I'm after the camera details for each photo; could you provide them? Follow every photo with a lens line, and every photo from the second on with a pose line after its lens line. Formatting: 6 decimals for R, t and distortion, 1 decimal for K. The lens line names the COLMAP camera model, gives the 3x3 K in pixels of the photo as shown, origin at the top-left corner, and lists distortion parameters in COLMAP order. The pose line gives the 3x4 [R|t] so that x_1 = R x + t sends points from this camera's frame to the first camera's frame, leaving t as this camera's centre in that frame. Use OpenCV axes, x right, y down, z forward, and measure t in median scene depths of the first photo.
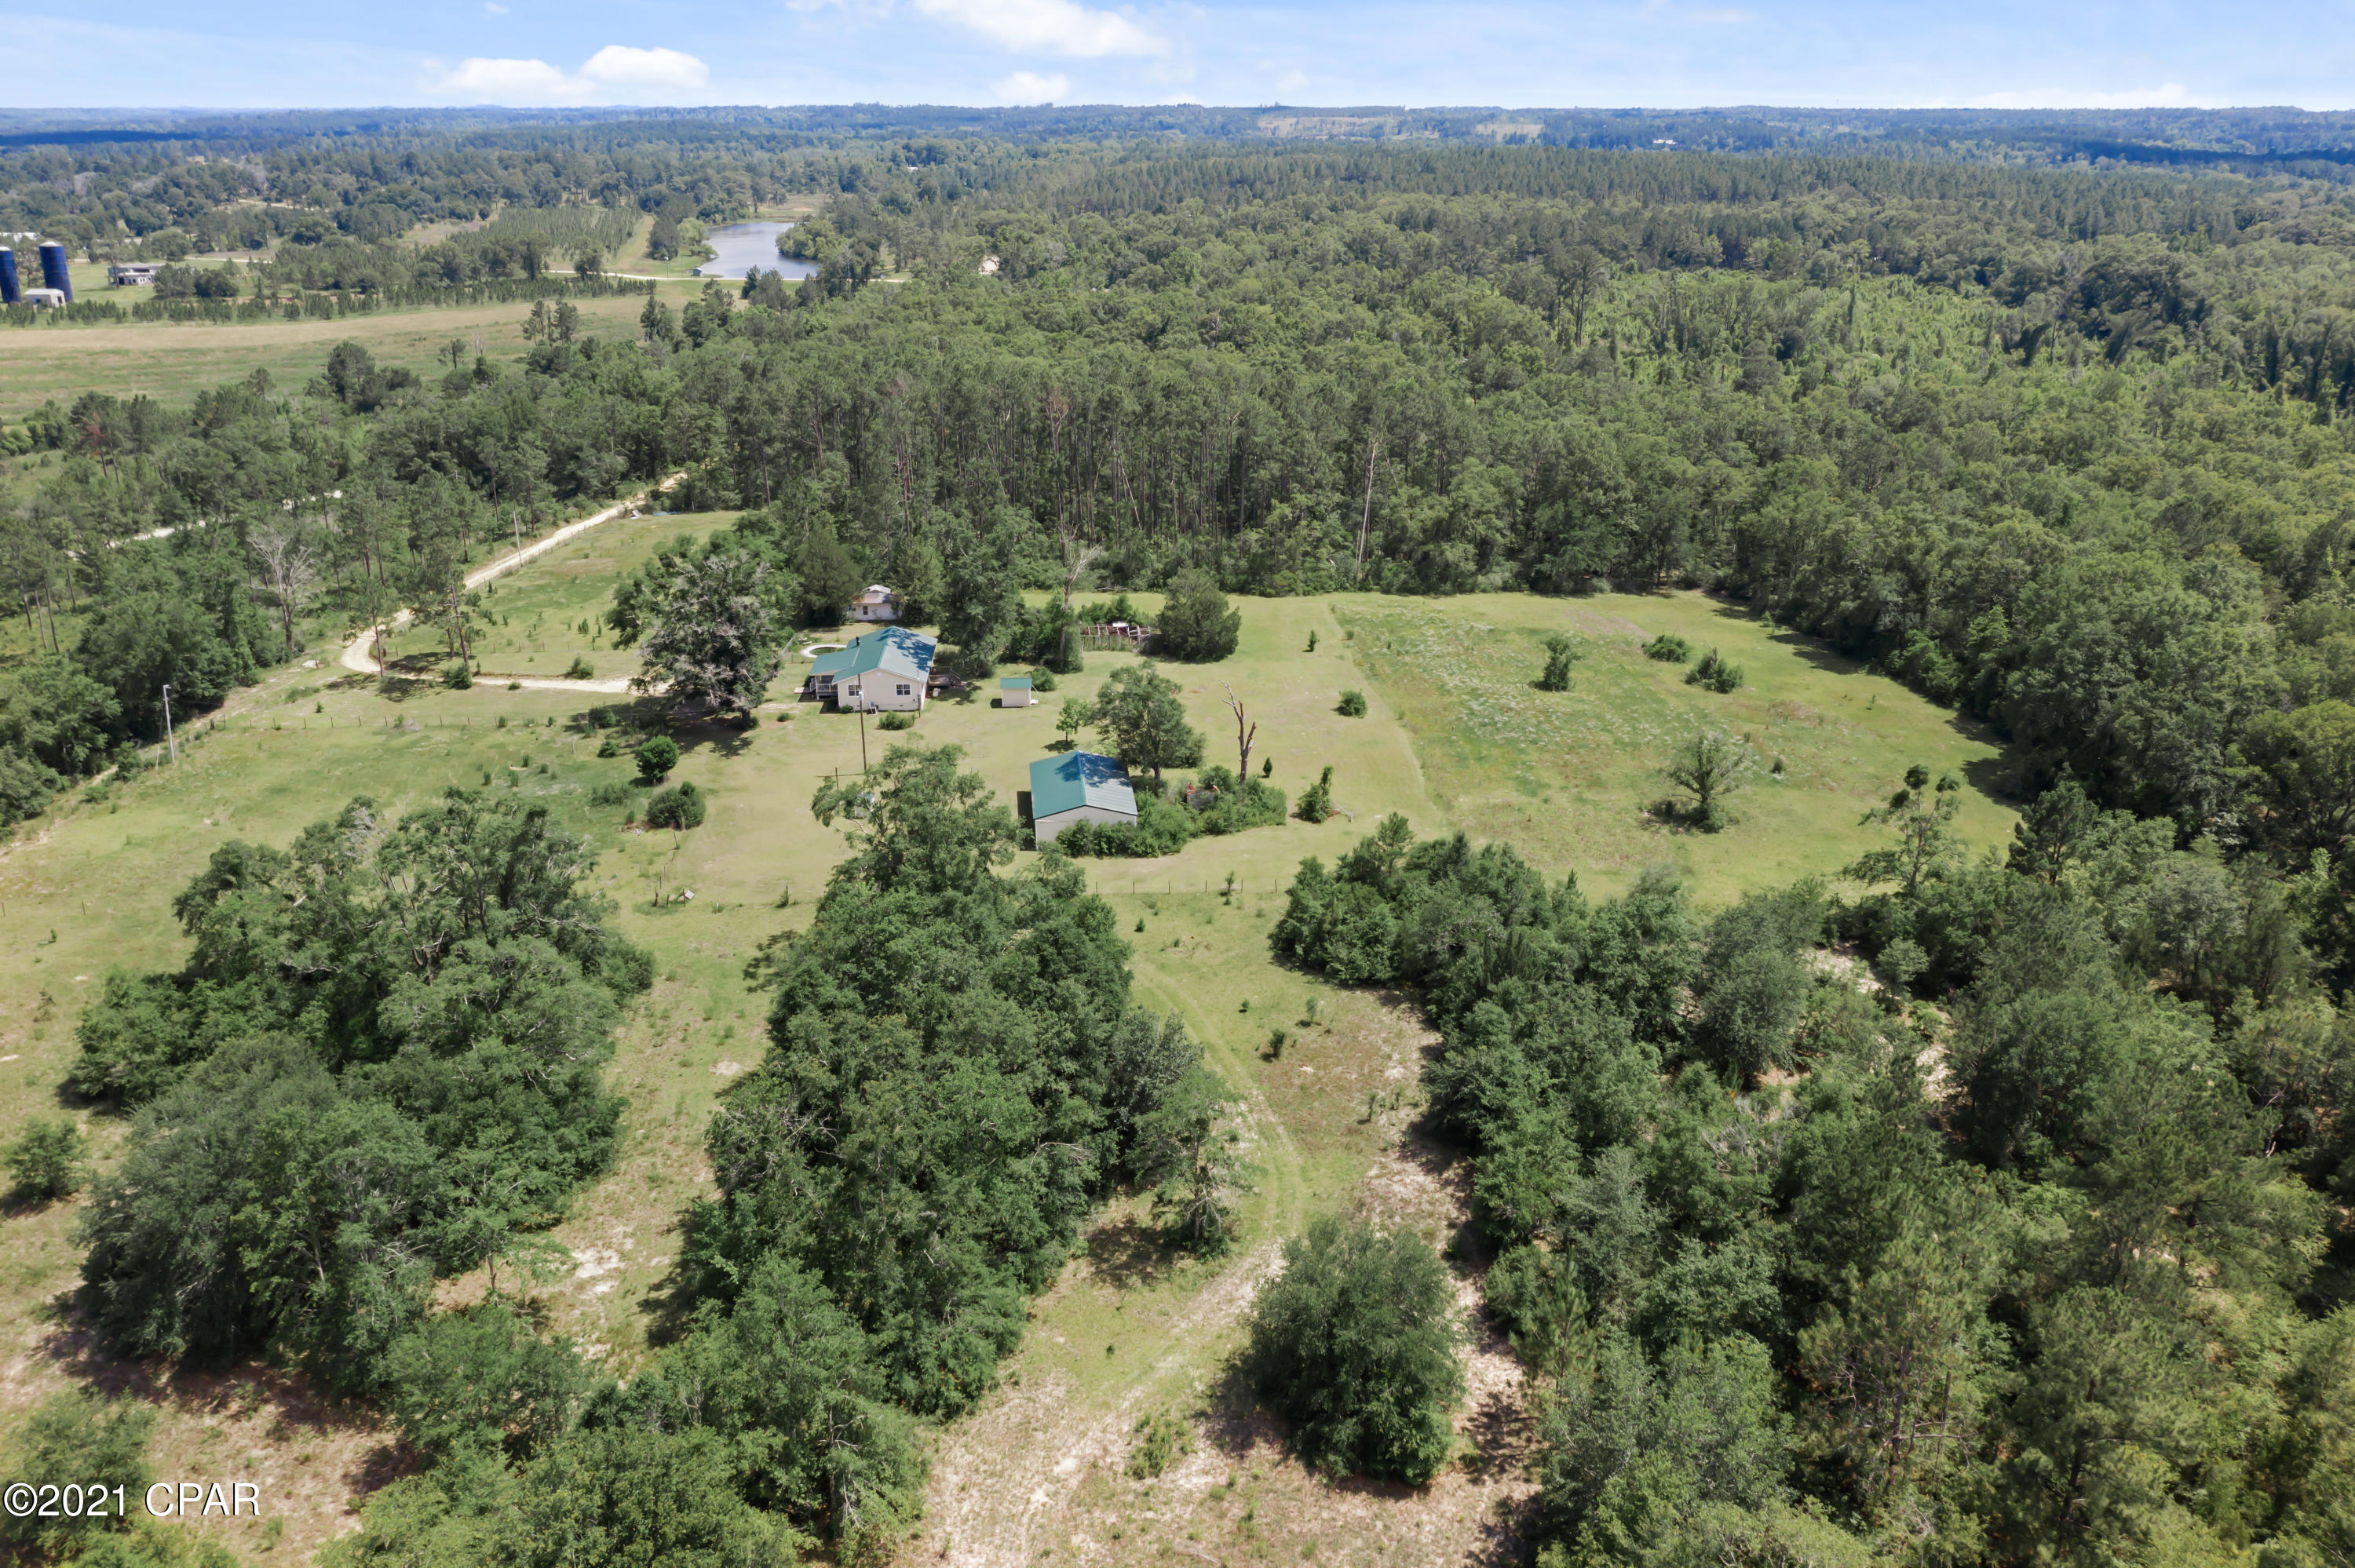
lens RADIAL K [[1896.6, 0, 1177.9], [0, 1896.6, 716.7], [0, 0, 1]] dist [-0.004696, -0.004153]
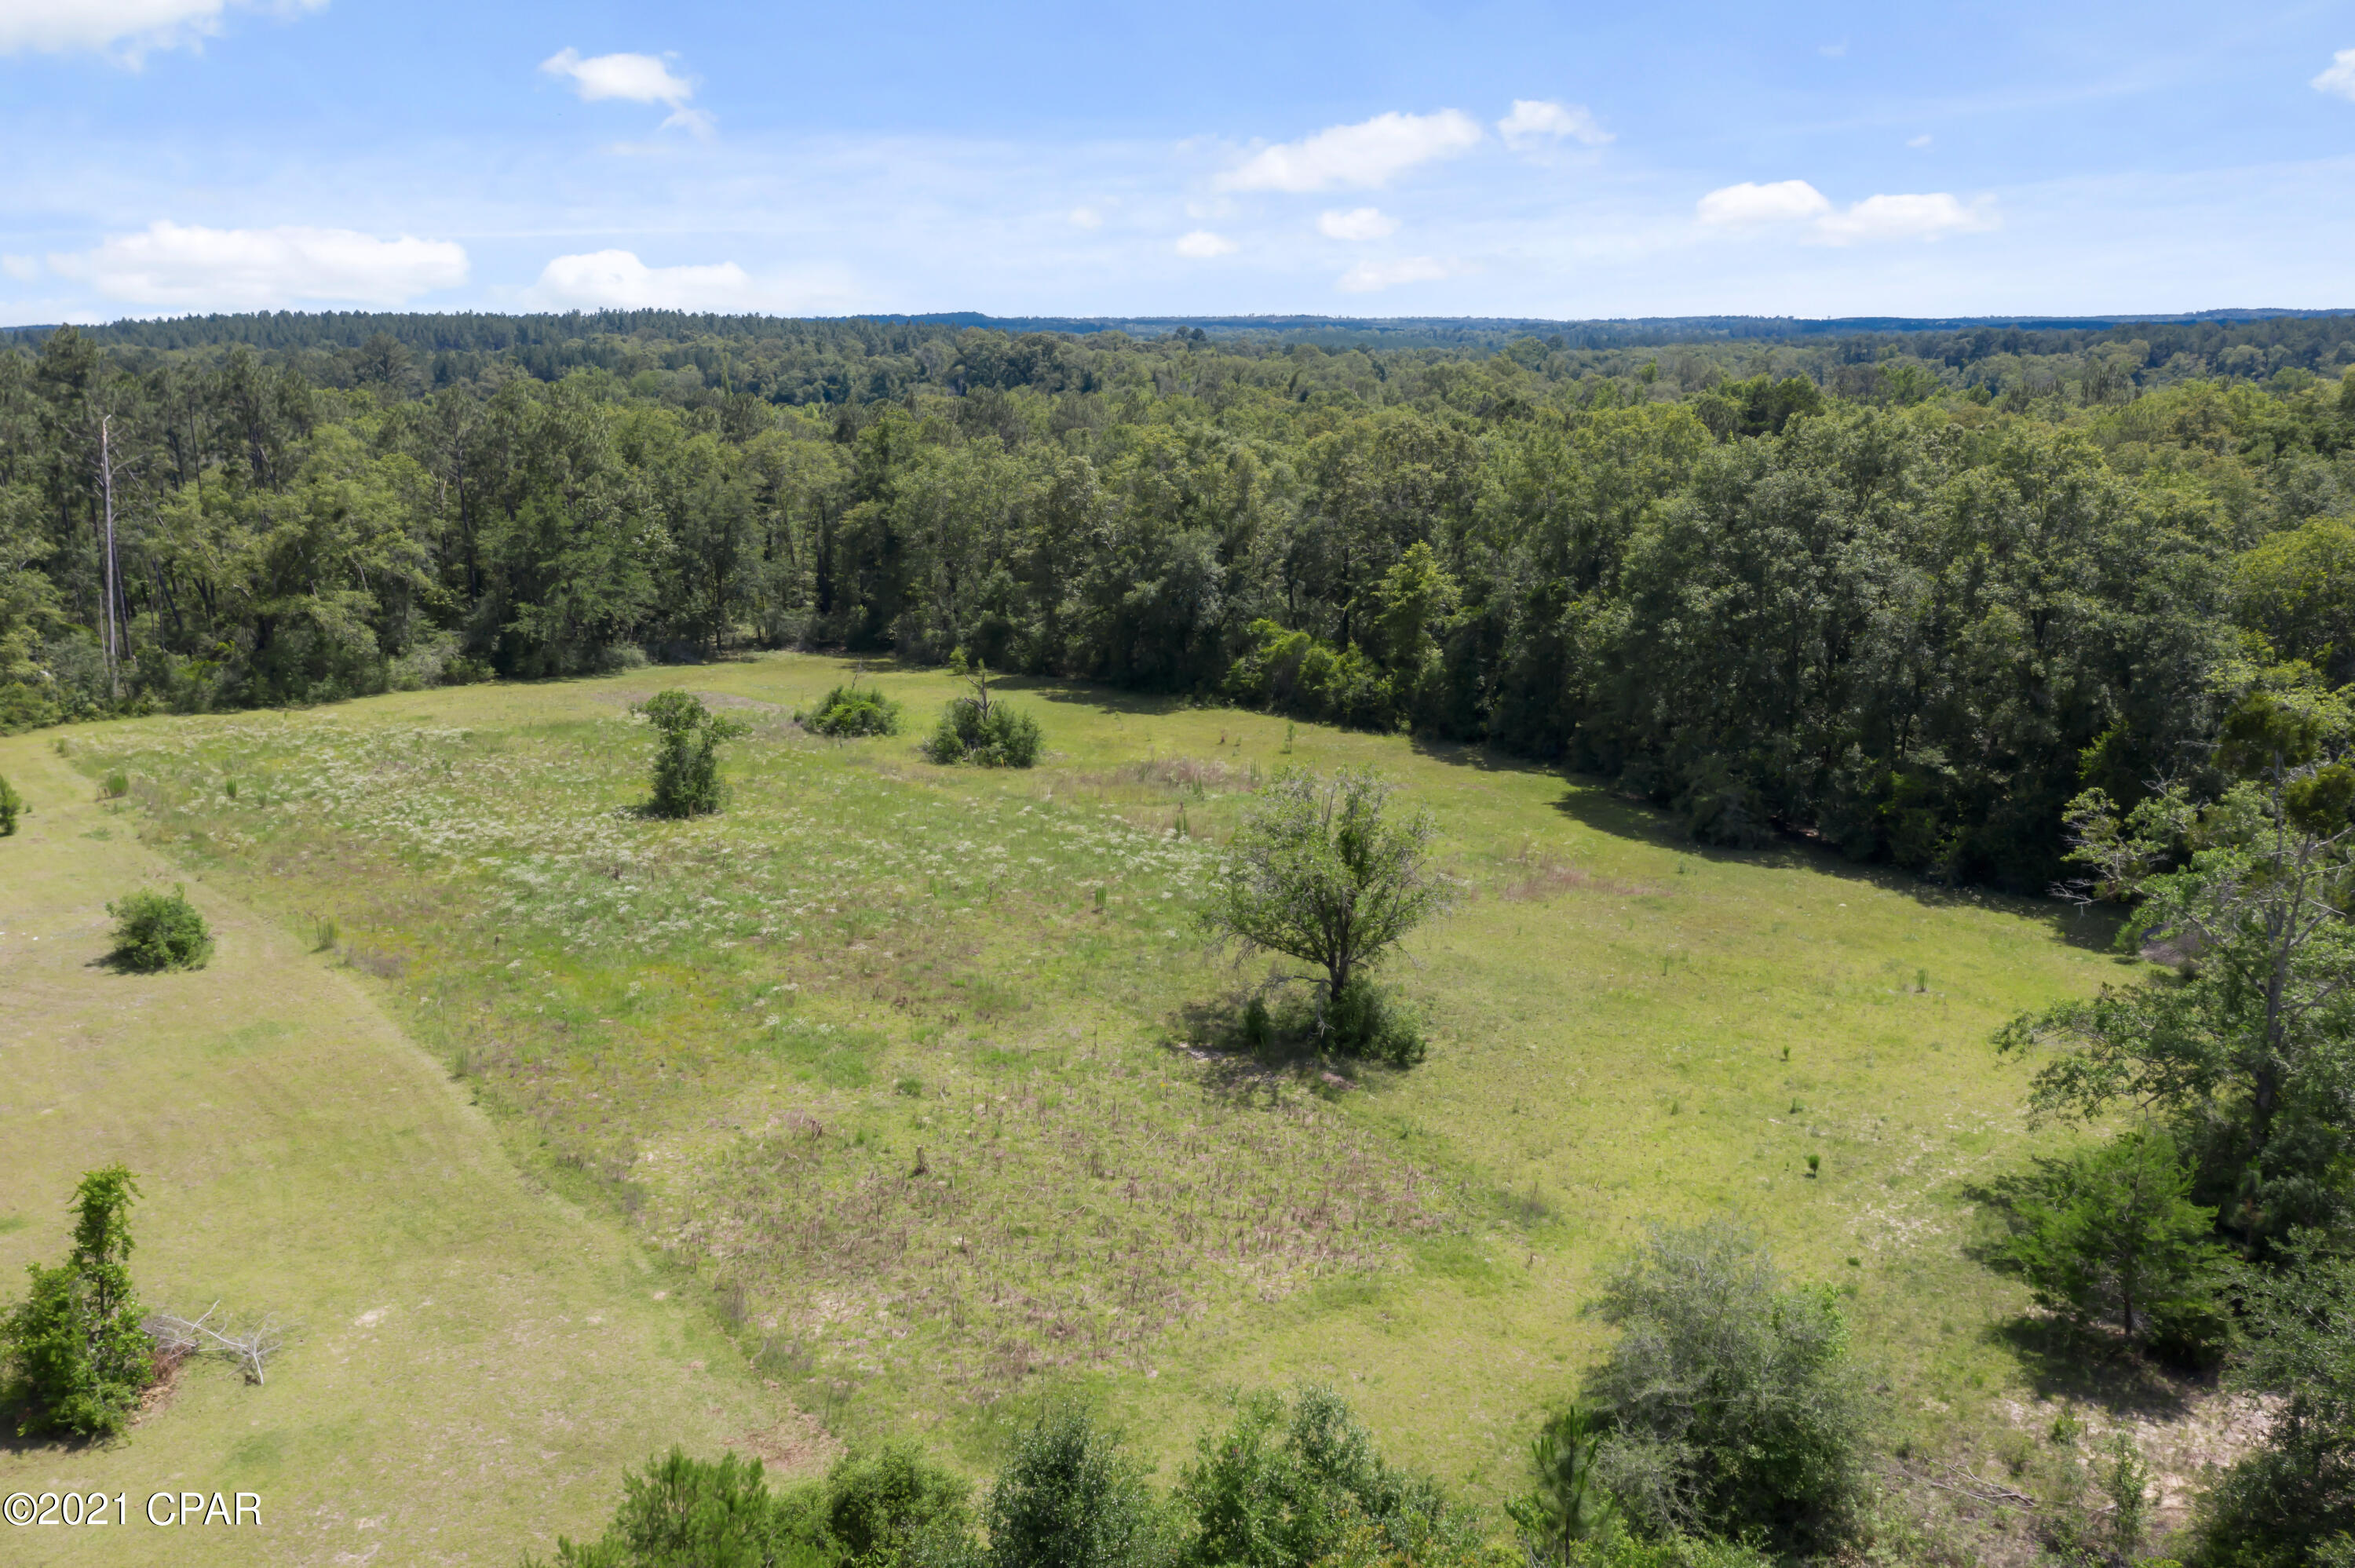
lens RADIAL K [[1896.6, 0, 1177.9], [0, 1896.6, 716.7], [0, 0, 1]] dist [-0.004696, -0.004153]
pose [[0.808055, -0.129394, 0.574721, 0.040388], [0.195391, 0.979224, -0.054254, 0.006937], [-0.555760, 0.156136, 0.816549, 0.495805]]
